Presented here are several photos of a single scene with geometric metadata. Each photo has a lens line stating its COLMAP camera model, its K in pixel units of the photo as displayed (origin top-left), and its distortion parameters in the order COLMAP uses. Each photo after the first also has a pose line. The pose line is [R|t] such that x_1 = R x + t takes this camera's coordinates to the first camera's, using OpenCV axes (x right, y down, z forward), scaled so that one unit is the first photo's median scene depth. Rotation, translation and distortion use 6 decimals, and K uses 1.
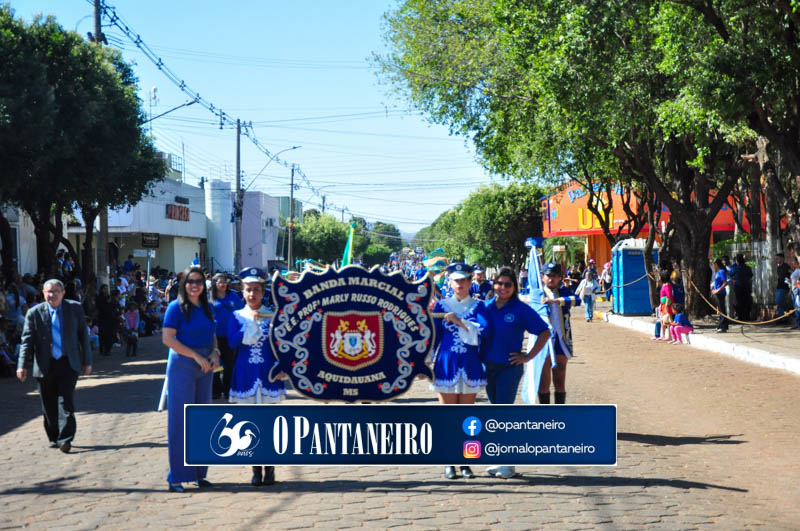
lens RADIAL K [[1722.4, 0, 400.0], [0, 1722.4, 265.3], [0, 0, 1]] dist [0.538903, 0.000000]
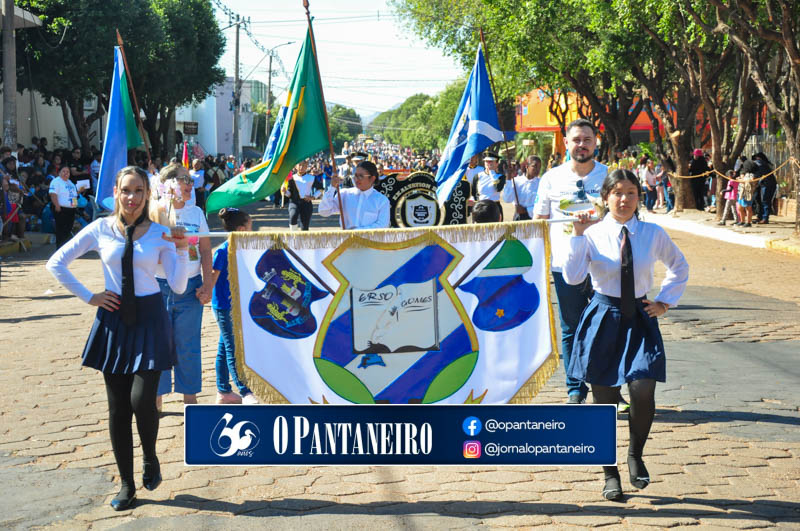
lens RADIAL K [[2001.3, 0, 398.8], [0, 2001.3, 265.4], [0, 0, 1]] dist [0.763553, 0.000000]
pose [[0.999459, 0.022372, 0.024099, -0.021864], [-0.023655, 0.998241, 0.054357, 0.000785], [-0.022840, -0.054898, 0.998231, -0.308683]]
